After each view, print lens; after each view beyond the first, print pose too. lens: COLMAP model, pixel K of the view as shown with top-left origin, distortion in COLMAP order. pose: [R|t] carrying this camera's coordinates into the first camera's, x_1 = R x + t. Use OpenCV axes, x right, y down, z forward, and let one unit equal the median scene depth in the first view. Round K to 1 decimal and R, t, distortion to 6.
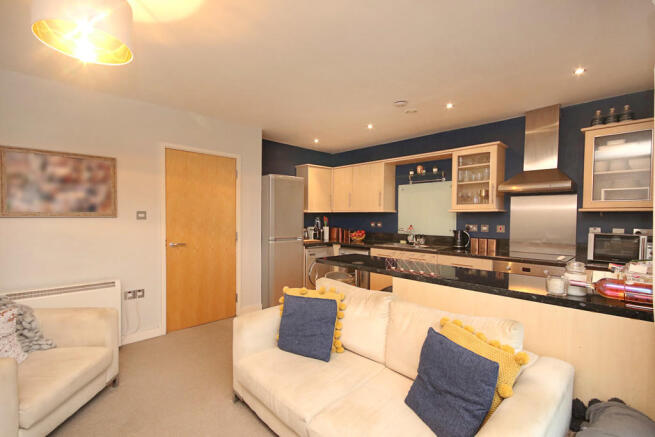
lens RADIAL K [[302.8, 0, 331.5], [0, 302.8, 225.9], [0, 0, 1]] dist [0.020736, -0.009180]
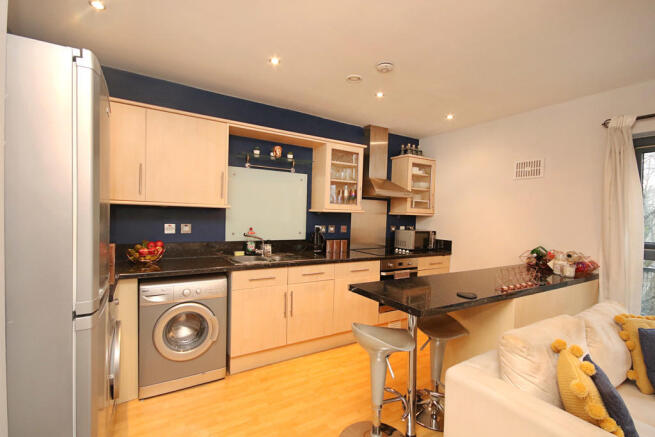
lens RADIAL K [[302.8, 0, 331.5], [0, 302.8, 225.9], [0, 0, 1]] dist [0.020736, -0.009180]
pose [[0.216312, -0.032160, 0.975794, -0.422002], [0.007414, 0.999483, 0.031297, -0.030617], [-0.976296, 0.000465, 0.216439, 0.761566]]
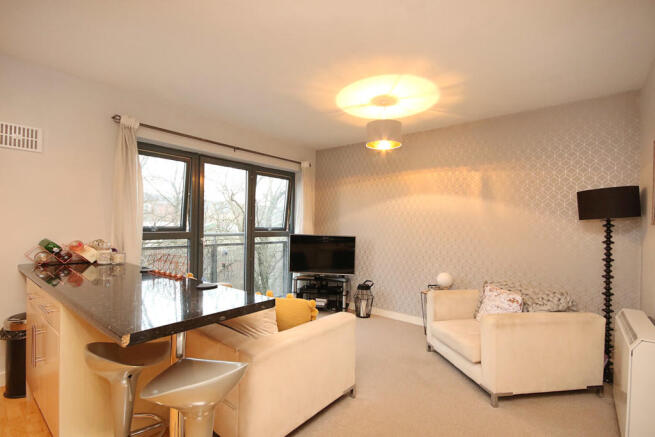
lens RADIAL K [[302.8, 0, 331.5], [0, 302.8, 225.9], [0, 0, 1]] dist [0.020736, -0.009180]
pose [[-0.992378, -0.032002, -0.119004, -0.065991], [-0.038381, 0.997924, 0.051707, -0.032435], [0.117103, 0.055880, -0.991546, 1.095912]]
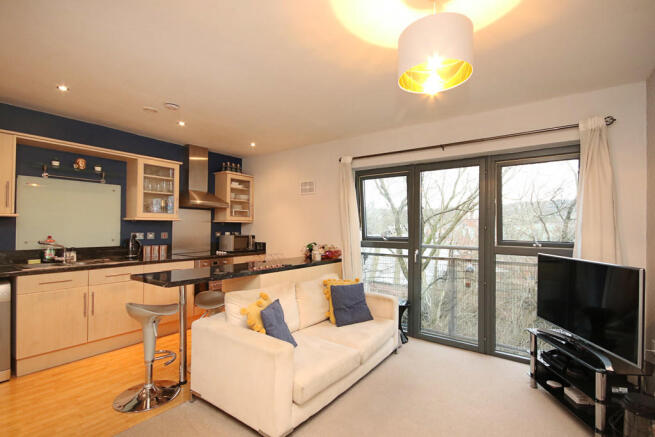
lens RADIAL K [[302.8, 0, 331.5], [0, 302.8, 225.9], [0, 0, 1]] dist [0.020736, -0.009180]
pose [[-0.170120, 0.001273, 0.985423, -0.626508], [0.027504, 0.999616, 0.003457, -0.011935], [-0.985039, 0.027691, -0.170090, 0.537853]]
